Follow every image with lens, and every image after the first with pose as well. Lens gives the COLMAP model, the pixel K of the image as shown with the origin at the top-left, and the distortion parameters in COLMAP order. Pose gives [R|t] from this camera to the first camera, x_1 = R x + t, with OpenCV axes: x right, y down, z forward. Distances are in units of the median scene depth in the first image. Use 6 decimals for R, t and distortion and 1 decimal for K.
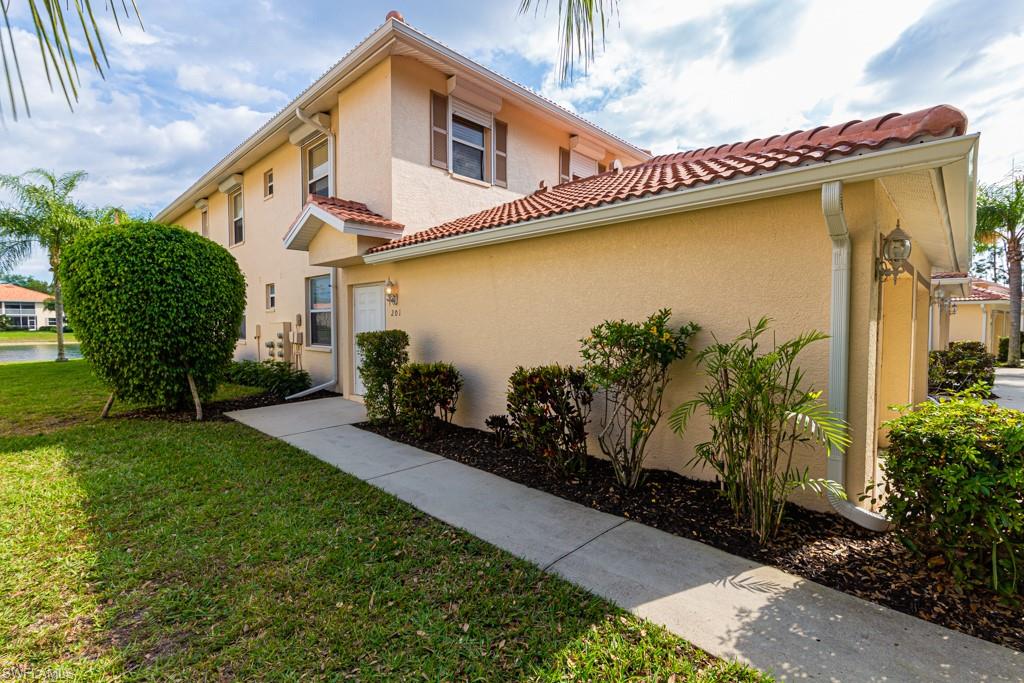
lens RADIAL K [[480.8, 0, 506.4], [0, 480.8, 343.8], [0, 0, 1]] dist [-0.004927, -0.000444]
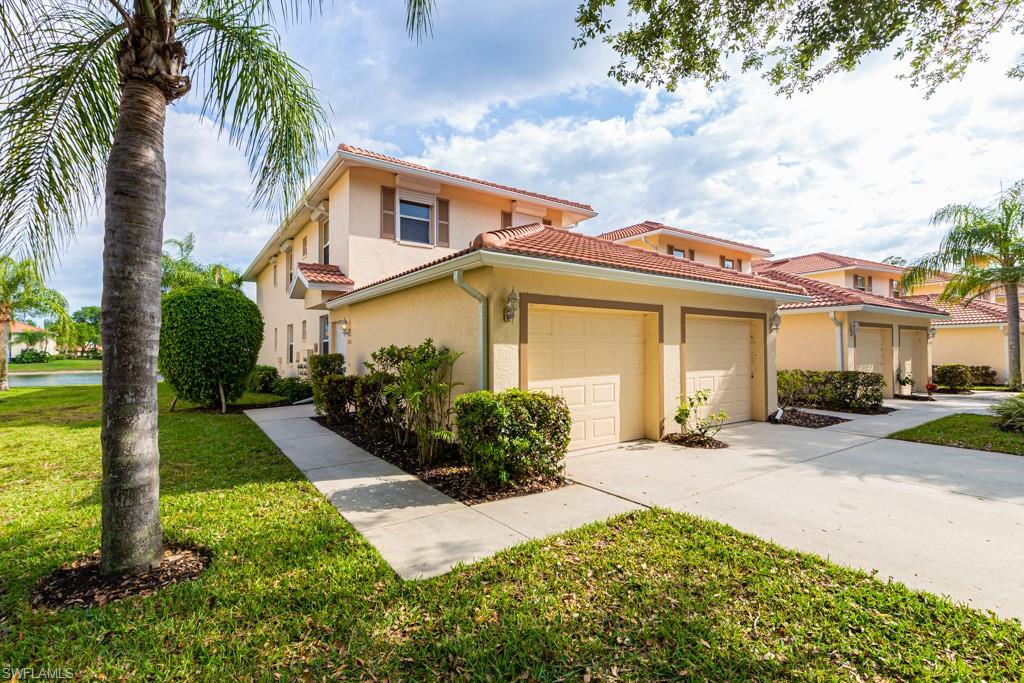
lens RADIAL K [[480.8, 0, 510.7], [0, 480.8, 339.4], [0, 0, 1]] dist [-0.004927, -0.000444]
pose [[0.982274, -0.011894, -0.187073, 0.462666], [-0.000931, 0.997663, -0.068316, 0.023841], [0.187449, 0.067279, 0.979968, -0.284531]]
